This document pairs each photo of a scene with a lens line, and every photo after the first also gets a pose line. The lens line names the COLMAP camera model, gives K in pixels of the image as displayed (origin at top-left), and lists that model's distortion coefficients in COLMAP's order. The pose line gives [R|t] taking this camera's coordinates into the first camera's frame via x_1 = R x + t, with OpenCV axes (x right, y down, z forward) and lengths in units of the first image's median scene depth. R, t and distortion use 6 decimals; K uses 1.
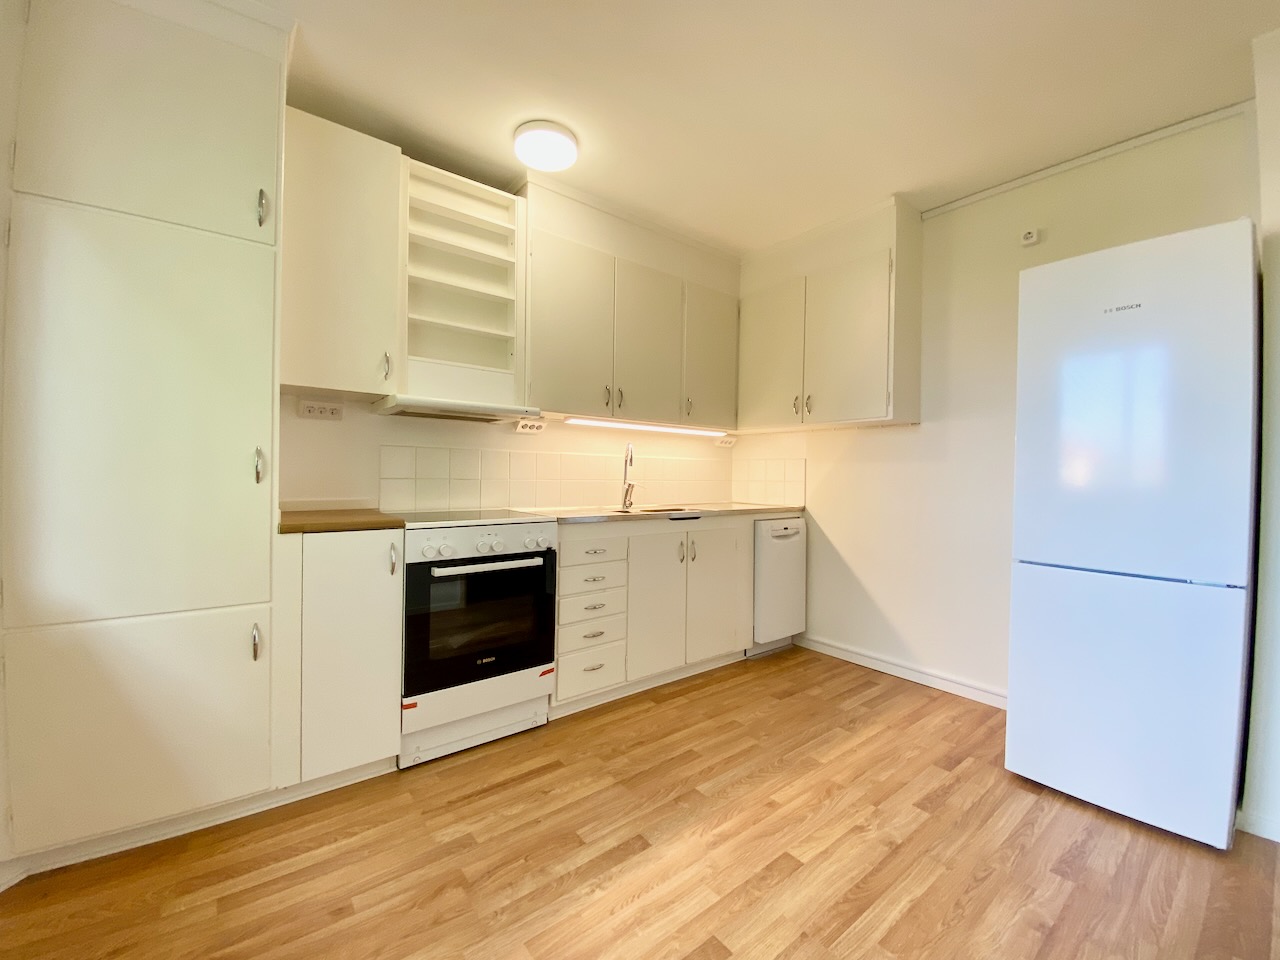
lens RADIAL K [[520.7, 0, 644.7], [0, 520.7, 475.8], [0, 0, 1]] dist [0.021877, -0.020488]
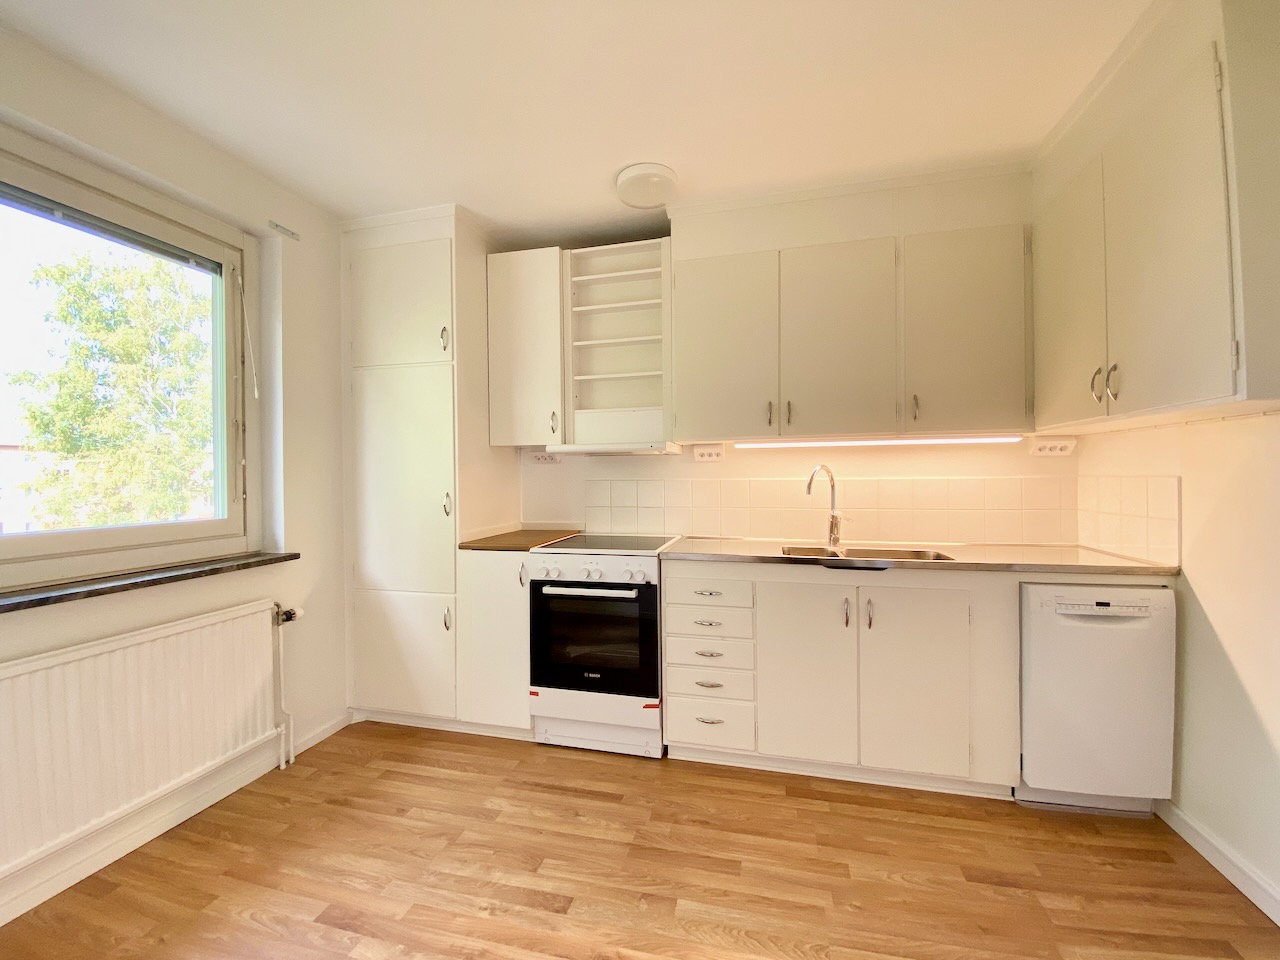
lens RADIAL K [[526.0, 0, 640.0], [0, 526.0, 480.0], [0, 0, 1]] dist [0.022890, -0.022350]
pose [[0.605012, -0.013220, -0.796107, 0.614880], [0.014537, 0.999879, -0.005556, -0.052745], [0.796084, -0.008212, 0.605131, 0.377247]]
